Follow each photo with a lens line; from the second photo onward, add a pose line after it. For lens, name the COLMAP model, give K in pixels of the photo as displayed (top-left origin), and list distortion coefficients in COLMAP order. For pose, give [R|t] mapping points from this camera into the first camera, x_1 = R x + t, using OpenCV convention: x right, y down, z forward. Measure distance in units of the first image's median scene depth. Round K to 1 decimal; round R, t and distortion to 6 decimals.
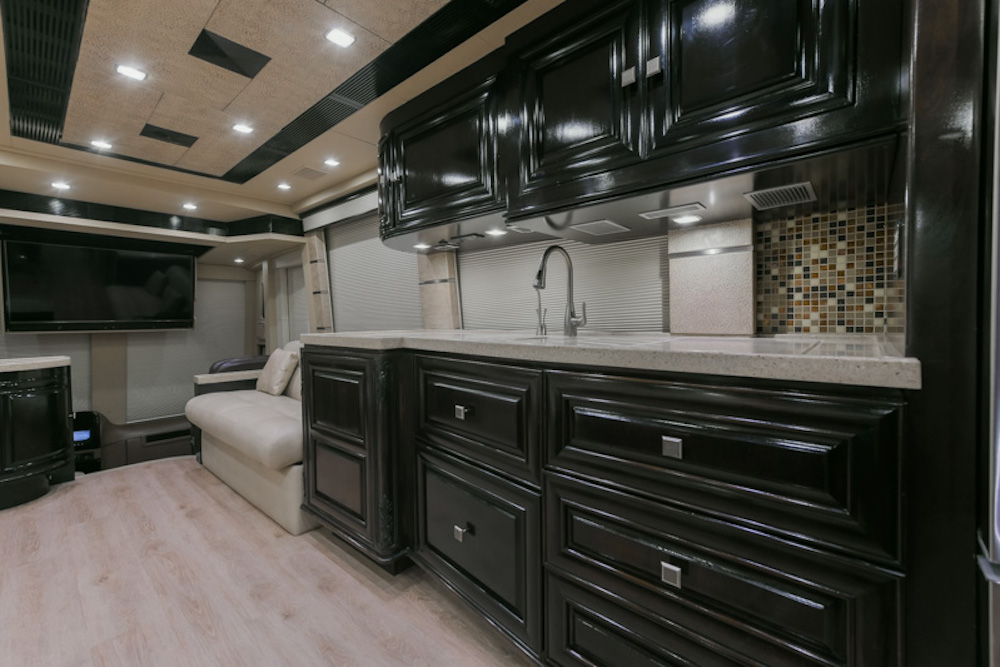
lens RADIAL K [[407.1, 0, 517.9], [0, 407.1, 329.4], [0, 0, 1]] dist [0.014575, -0.000063]
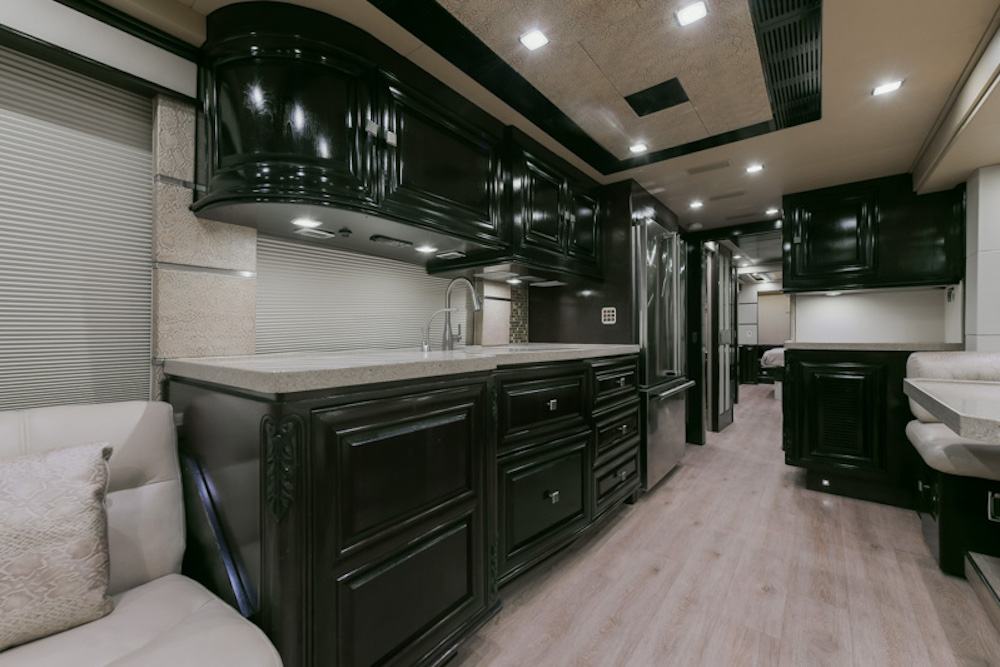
lens RADIAL K [[407.0, 0, 490.6], [0, 407.0, 335.9], [0, 0, 1]] dist [0.016296, 0.000093]
pose [[-0.021071, 0.007415, 0.999750, -1.185825], [0.037639, 0.999269, -0.006618, -0.016376], [-0.999069, 0.037490, -0.021334, 0.988260]]
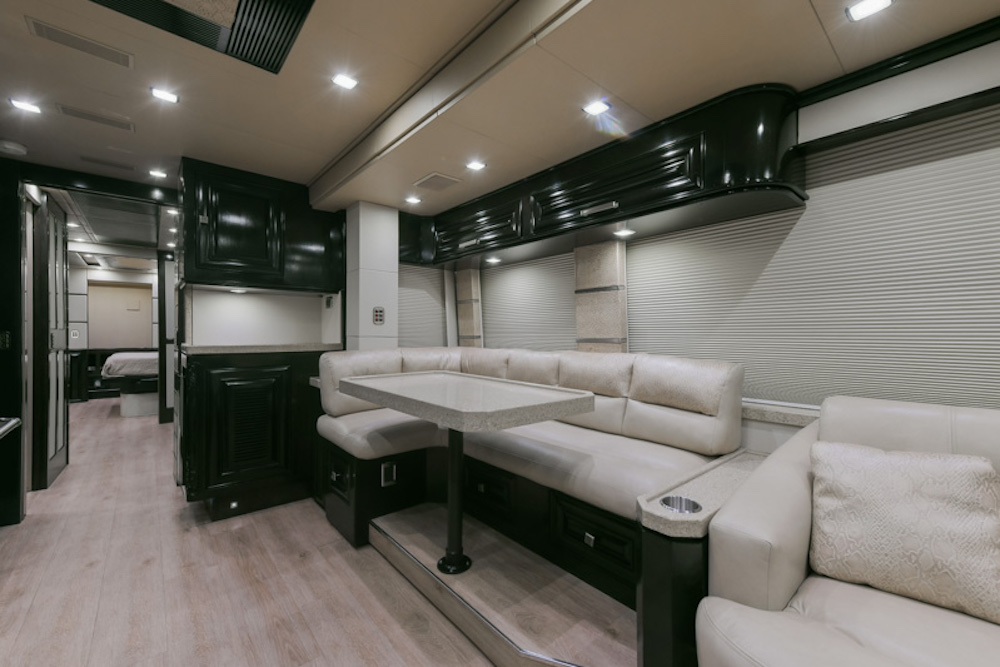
lens RADIAL K [[404.6, 0, 515.7], [0, 404.6, 335.9], [0, 0, 1]] dist [0.014552, 0.000126]
pose [[-0.991102, 0.009055, 0.132799, -0.721772], [0.013708, 0.999322, 0.034167, -0.018333], [-0.132400, 0.035683, -0.990554, 0.900163]]
